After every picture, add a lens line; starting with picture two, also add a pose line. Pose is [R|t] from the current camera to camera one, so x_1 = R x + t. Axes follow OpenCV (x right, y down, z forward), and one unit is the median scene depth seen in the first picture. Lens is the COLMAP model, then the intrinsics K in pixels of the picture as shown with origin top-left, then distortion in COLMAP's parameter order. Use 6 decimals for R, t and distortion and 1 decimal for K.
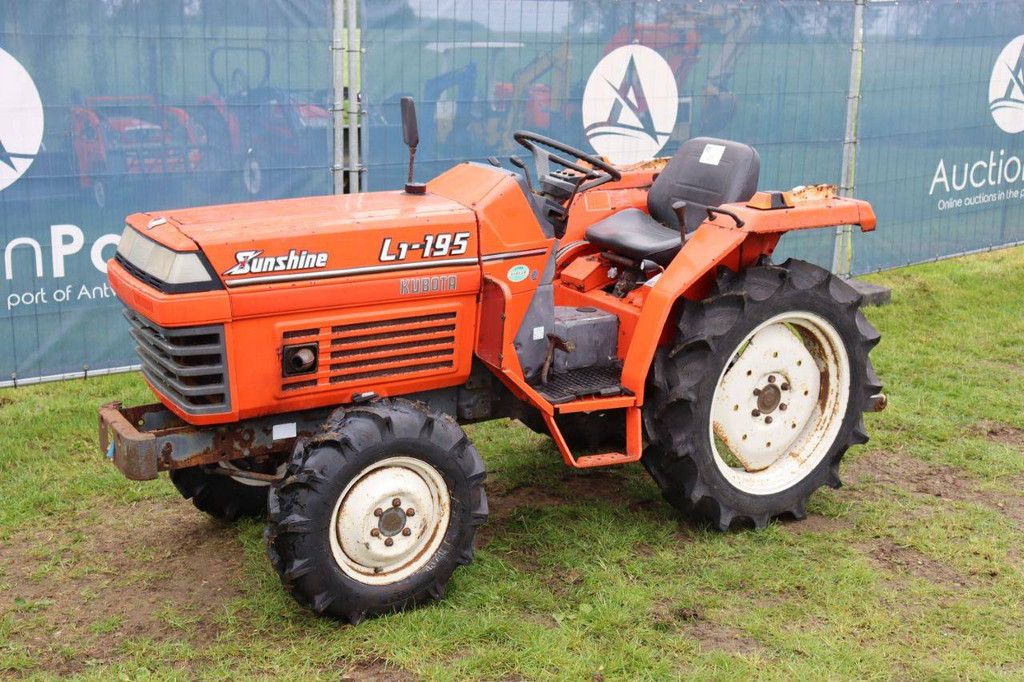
lens RADIAL K [[1256.4, 0, 512.0], [0, 1256.4, 341.0], [0, 0, 1]] dist [0.000971, 0.053739]
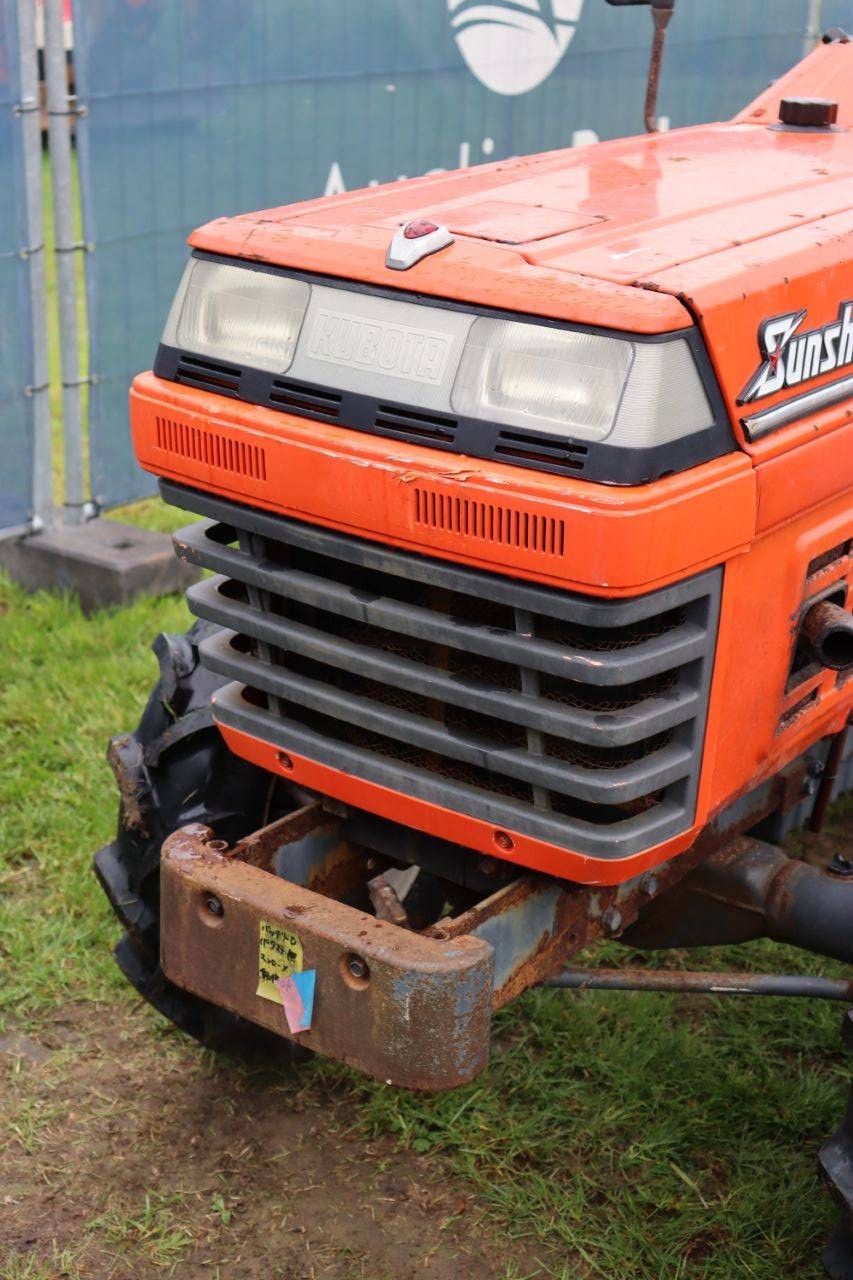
lens RADIAL K [[1984.0, 0, 426.5], [0, 1984.0, 640.0], [0, 0, 1]] dist [0.095183, 0.216745]
pose [[0.931032, -0.126883, 0.342168, -0.423446], [0.088801, 0.988198, 0.124820, -0.056474], [-0.353967, -0.085826, 0.931311, 0.517478]]
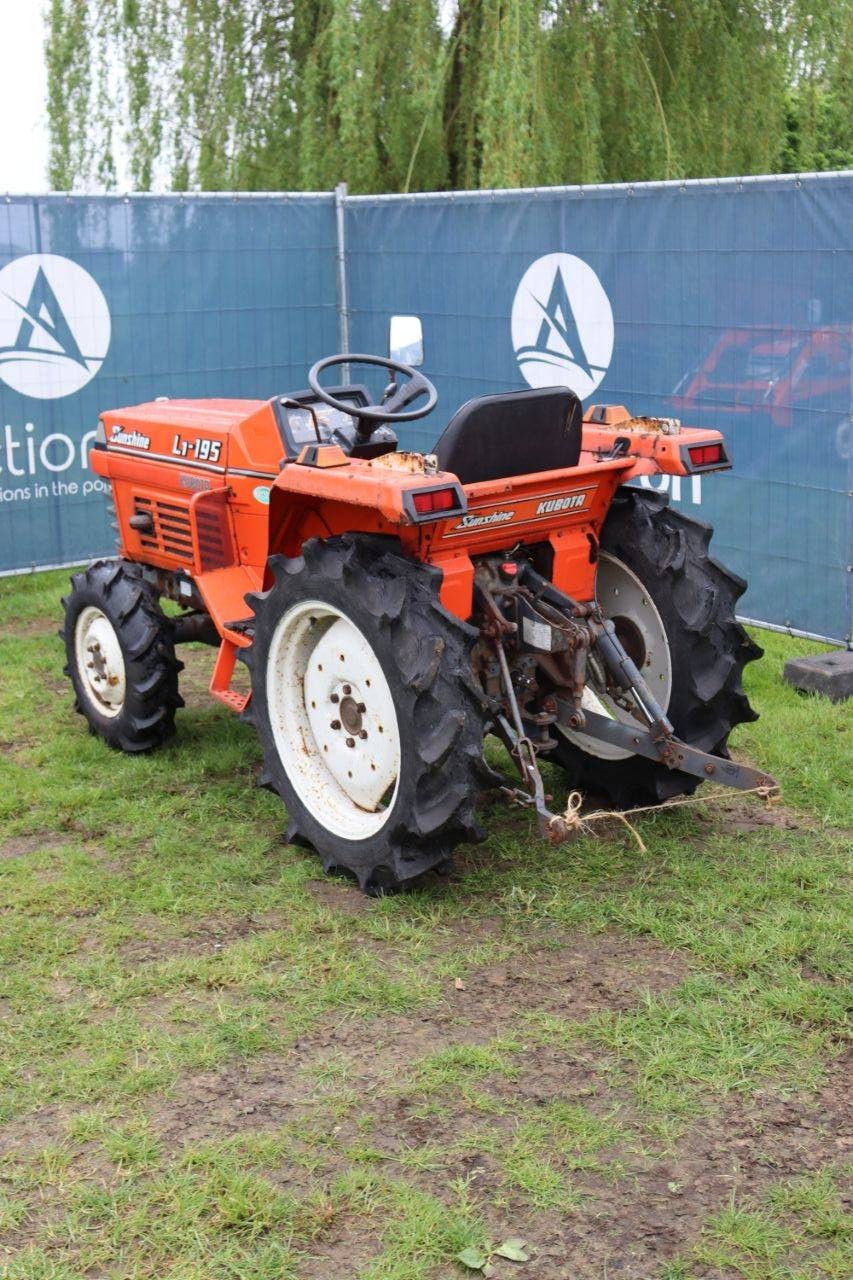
lens RADIAL K [[1613.4, 0, 426.5], [0, 1613.4, 640.0], [0, 0, 1]] dist [0.038655, 0.036868]
pose [[0.068021, 0.221163, -0.972862, 1.336060], [-0.215598, 0.955338, 0.202105, -0.240579], [0.974110, 0.196000, 0.112665, 1.056268]]
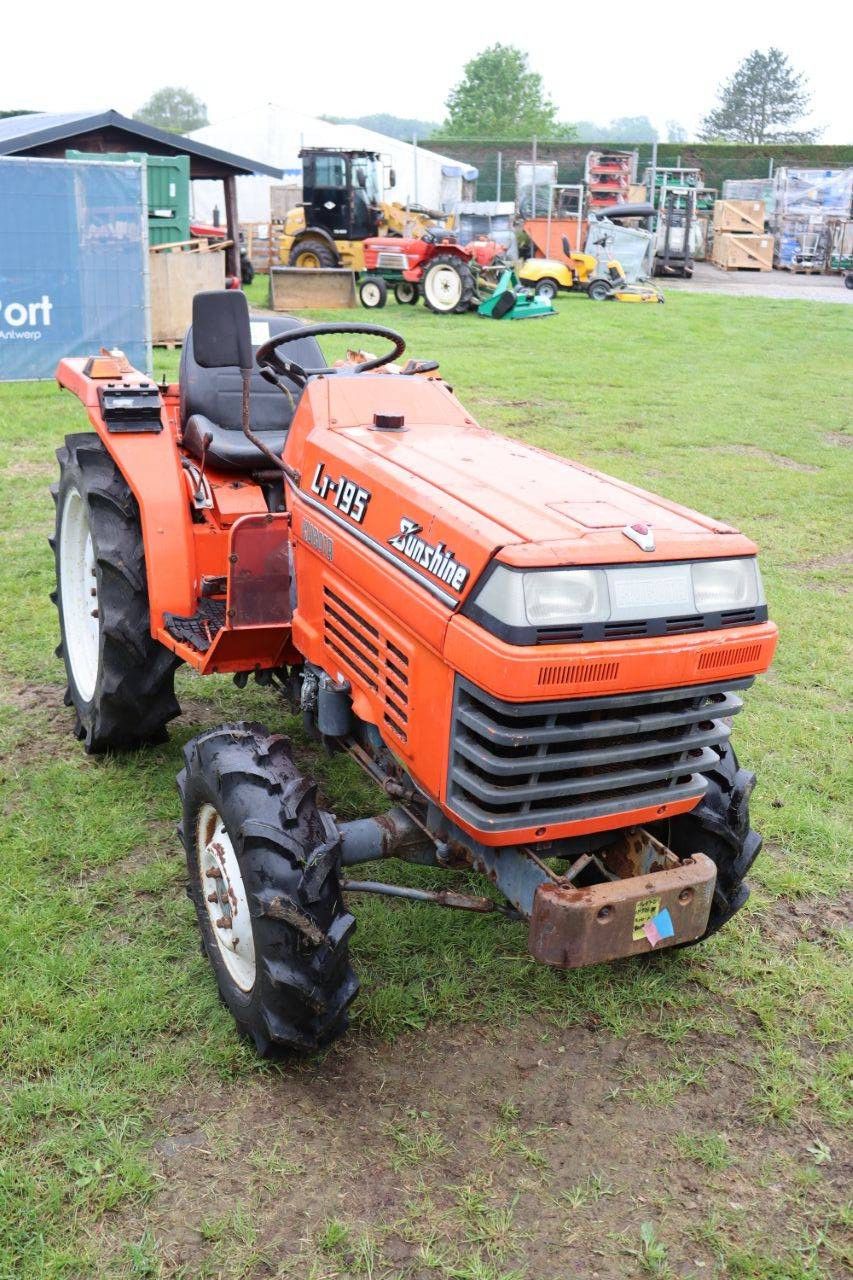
lens RADIAL K [[1177.5, 0, 426.5], [0, 1177.5, 640.0], [0, 0, 1]] dist [-0.141956, 0.166722]
pose [[0.108939, -0.352791, 0.929339, -0.753360], [0.197637, 0.923926, 0.327569, -0.229043], [-0.974203, 0.147986, 0.170376, 0.946064]]
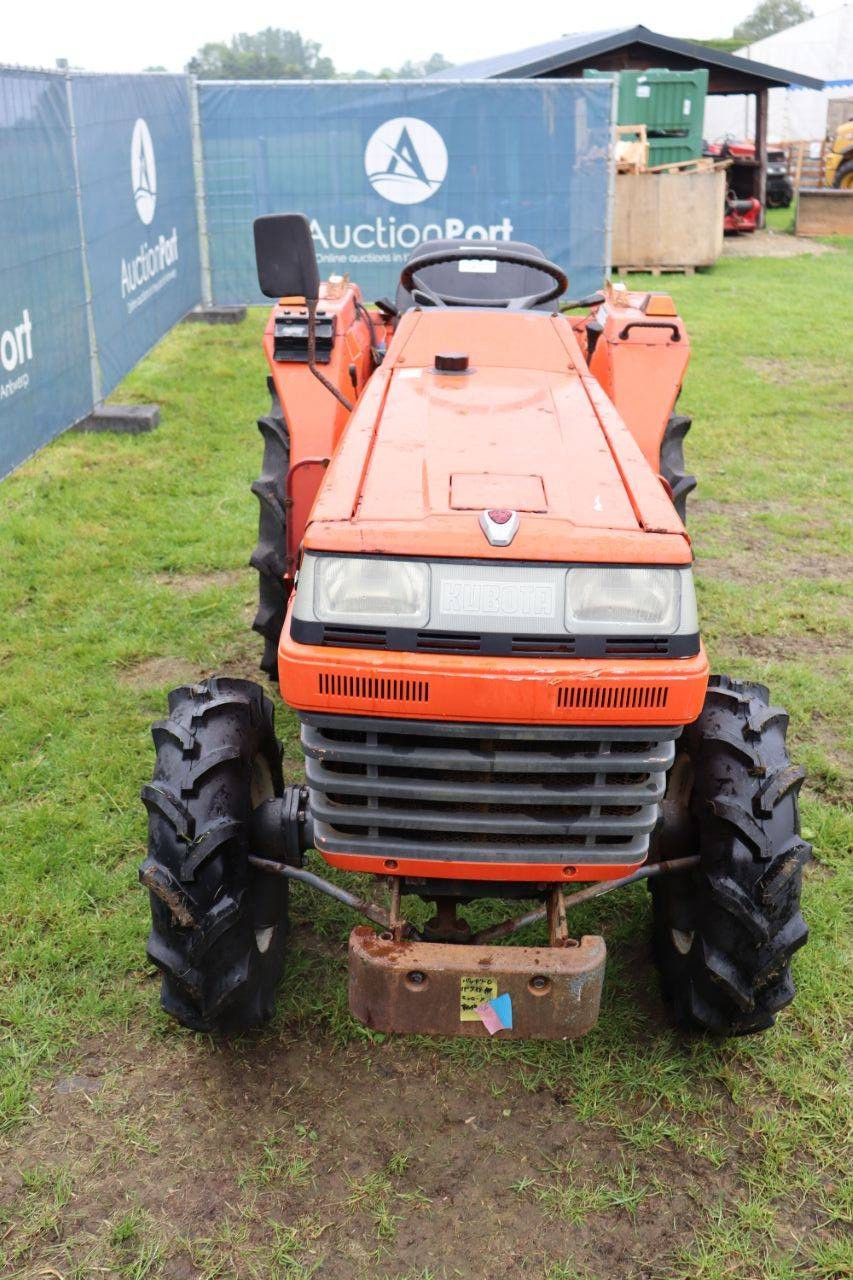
lens RADIAL K [[1177.5, 0, 426.5], [0, 1177.5, 640.0], [0, 0, 1]] dist [-0.141956, 0.166722]
pose [[0.552023, -0.358660, 0.752751, -0.583611], [0.215282, 0.933461, 0.286887, -0.169691], [-0.805558, 0.003685, 0.592505, 0.724781]]
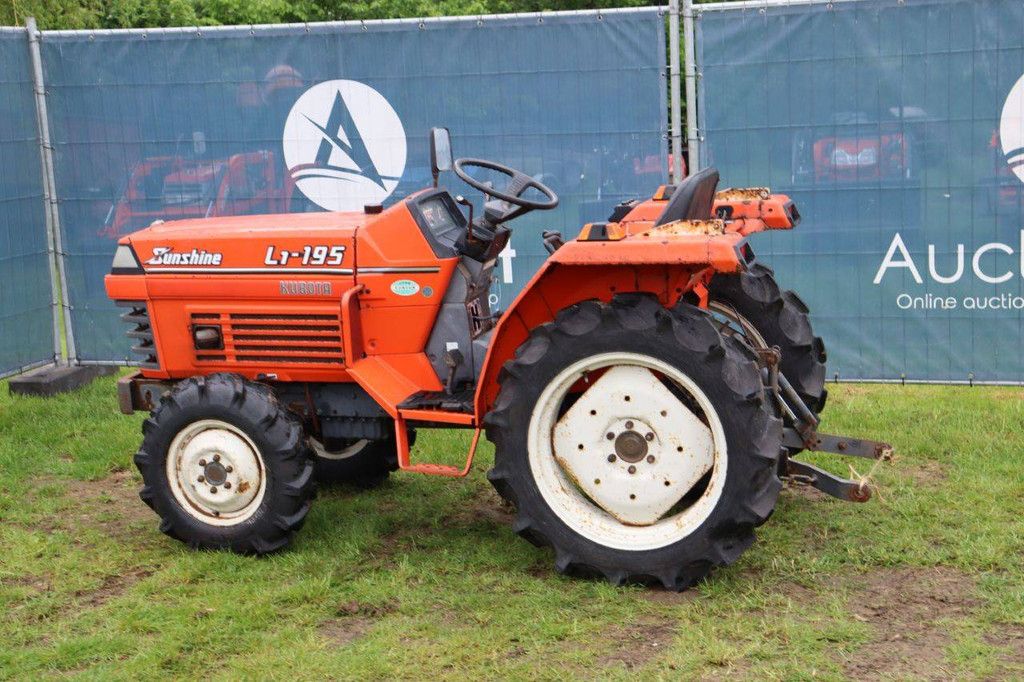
lens RADIAL K [[1587.2, 0, 512.0], [0, 1587.2, 341.0], [0, 0, 1]] dist [0.095183, 0.216745]
pose [[0.631331, 0.092846, -0.769936, 1.194707], [-0.131318, 0.991269, 0.011858, -0.038491], [0.764315, 0.093621, 0.638011, 0.202261]]
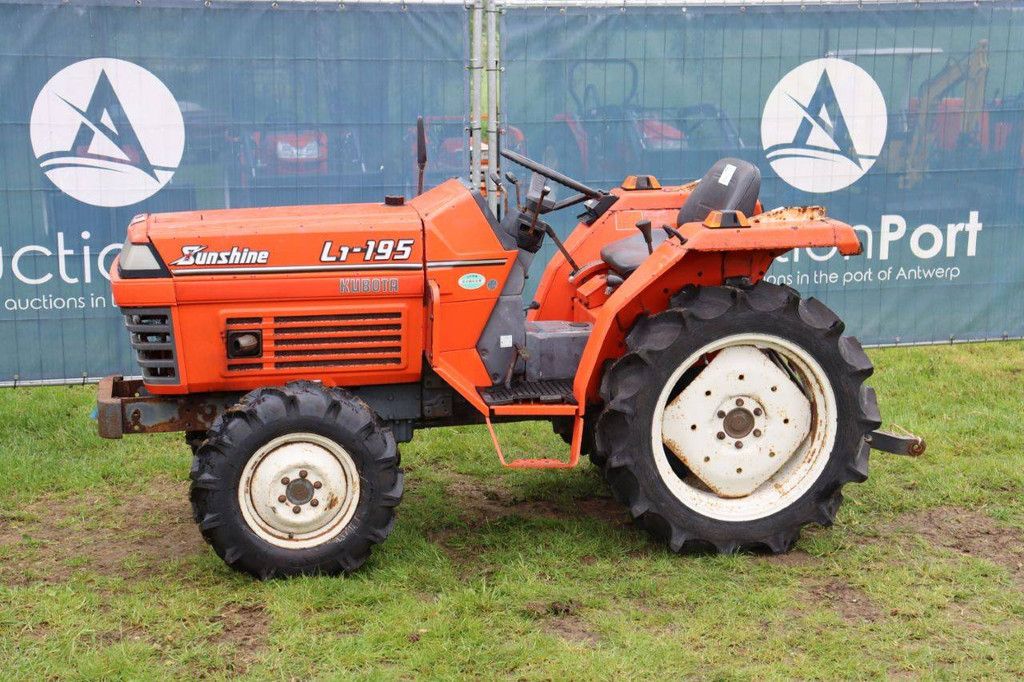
lens RADIAL K [[1587.2, 0, 512.0], [0, 1587.2, 341.0], [0, 0, 1]] dist [0.095183, 0.216745]
pose [[0.936788, 0.051337, -0.346110, 0.530771], [-0.068996, 0.996859, -0.038886, 0.048911], [0.343027, 0.060309, 0.937388, -0.256659]]
